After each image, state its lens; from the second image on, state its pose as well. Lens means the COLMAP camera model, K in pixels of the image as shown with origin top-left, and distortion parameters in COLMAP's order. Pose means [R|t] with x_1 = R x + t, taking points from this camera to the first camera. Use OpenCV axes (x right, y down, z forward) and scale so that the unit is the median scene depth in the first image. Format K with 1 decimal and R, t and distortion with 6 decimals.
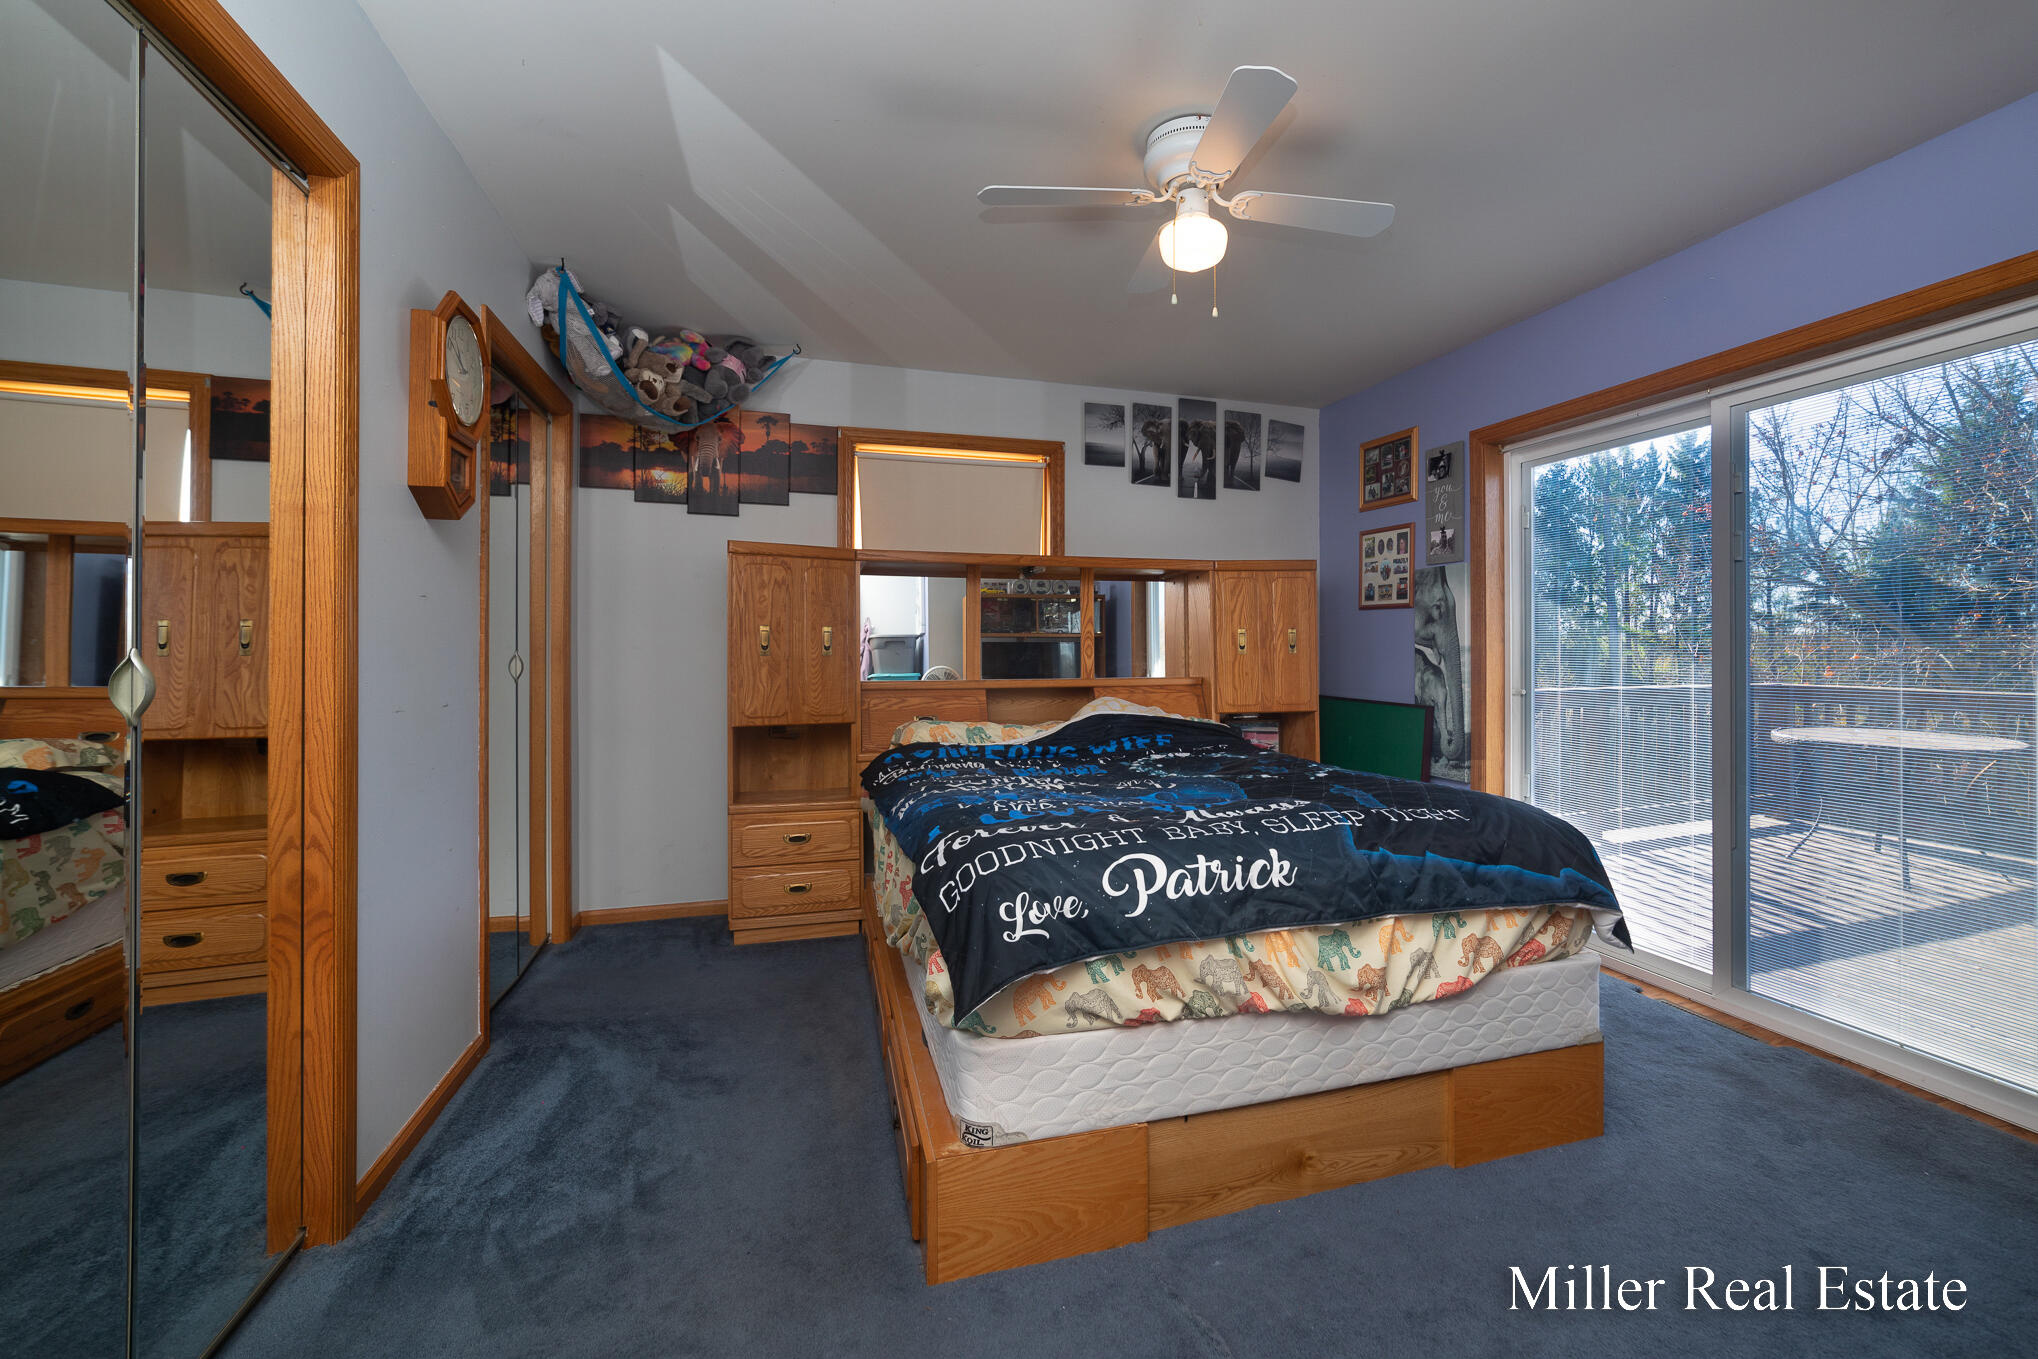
lens RADIAL K [[817.2, 0, 1017.8], [0, 817.2, 649.3], [0, 0, 1]] dist [-0.007109, 0.002158]
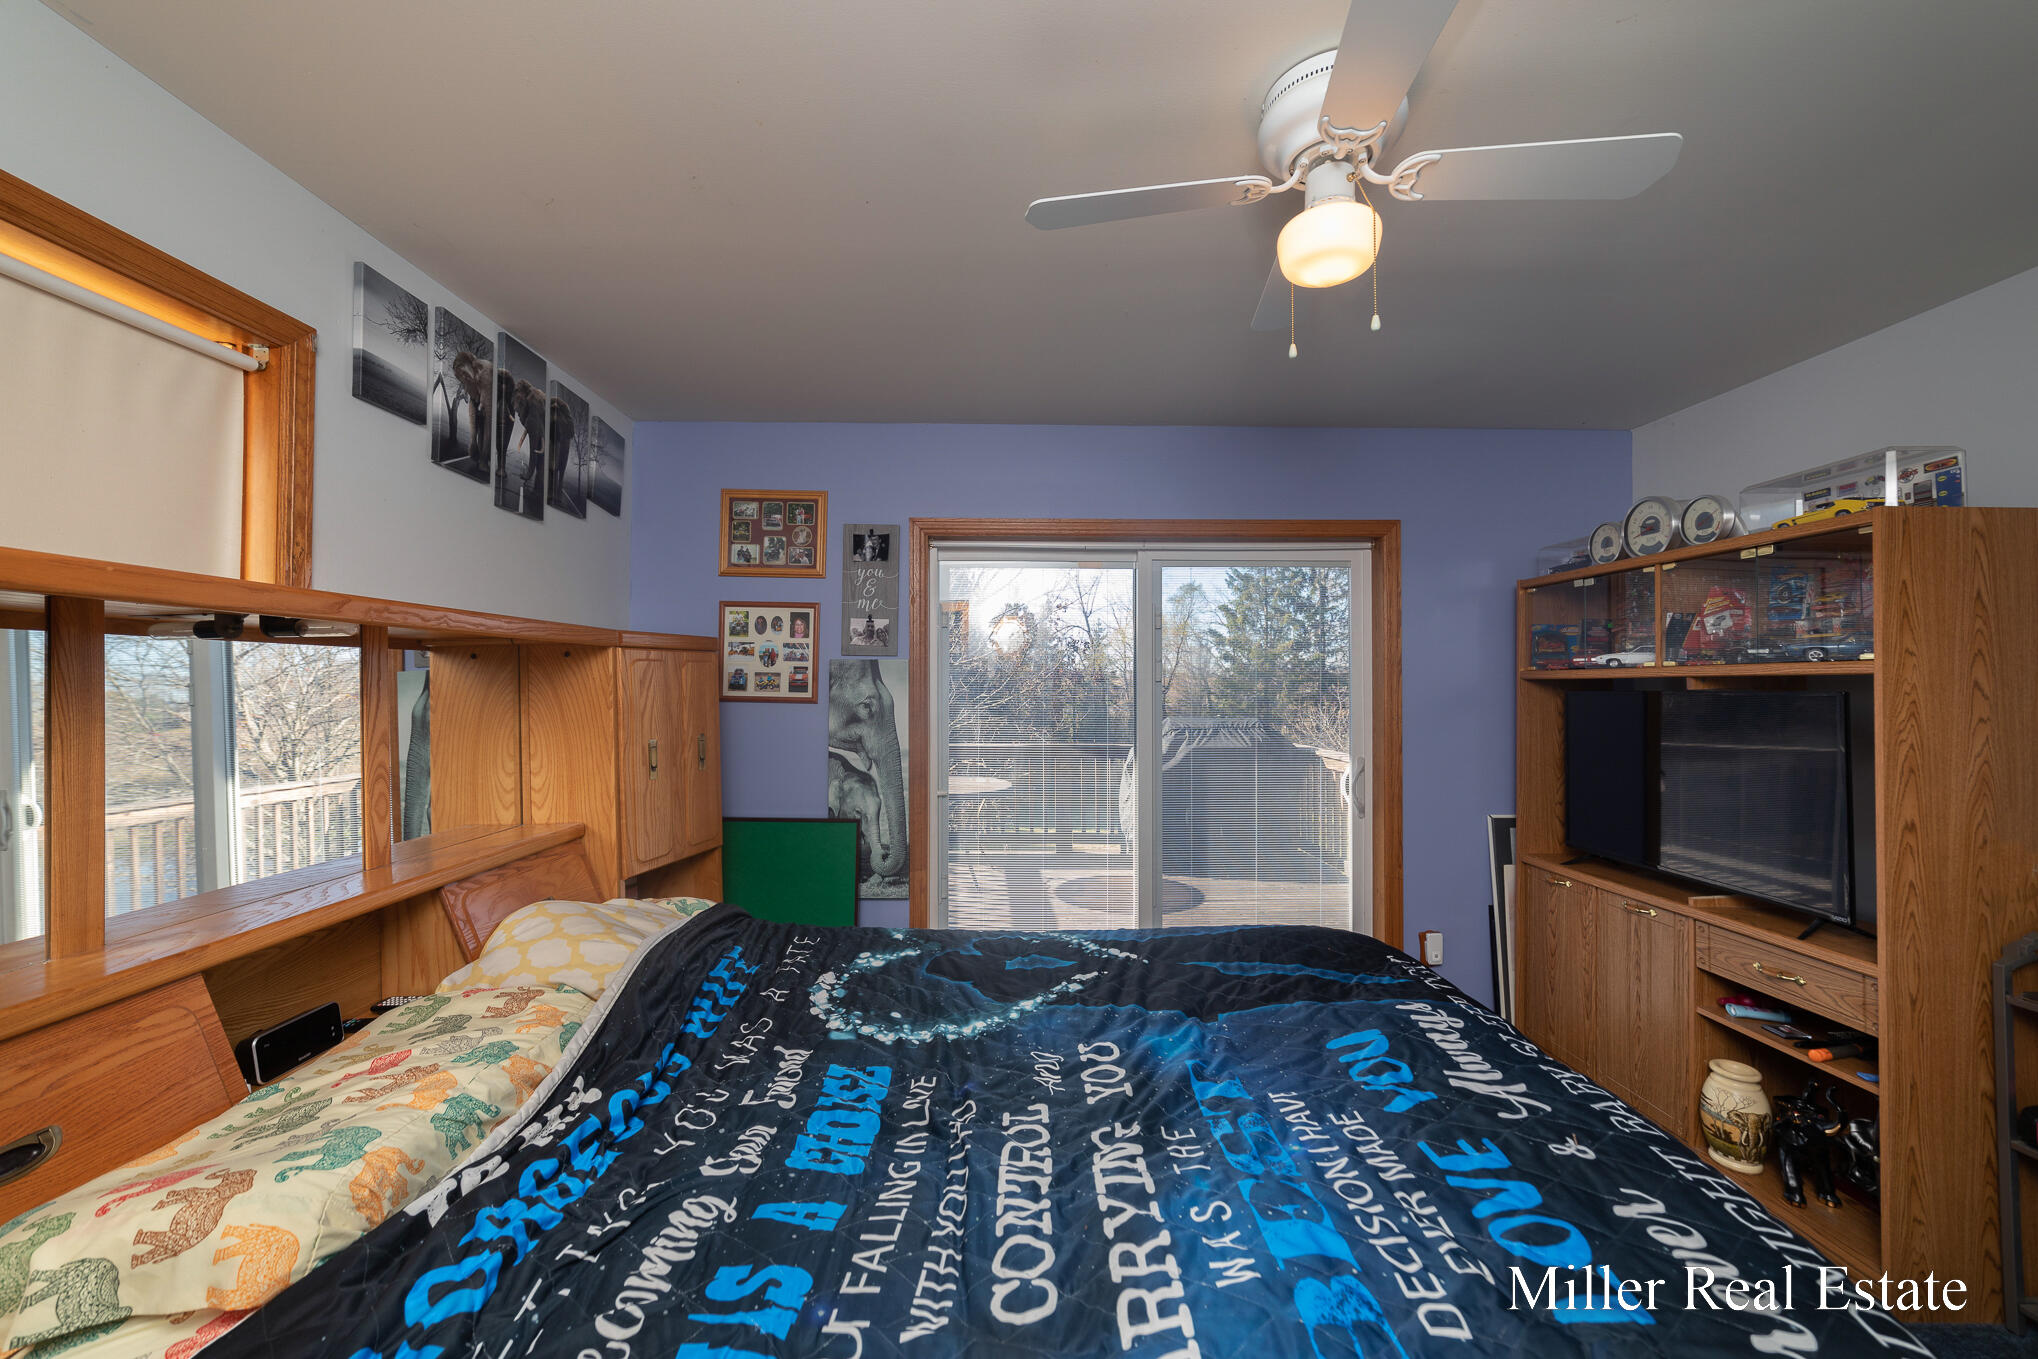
lens RADIAL K [[817.2, 0, 1008.8], [0, 817.2, 672.2], [0, 0, 1]] dist [-0.007109, 0.002158]
pose [[0.271681, 0.011059, 0.962324, -0.266763], [0.005821, 0.999897, -0.013134, -0.068178], [-0.962370, 0.009170, 0.271589, 0.555226]]
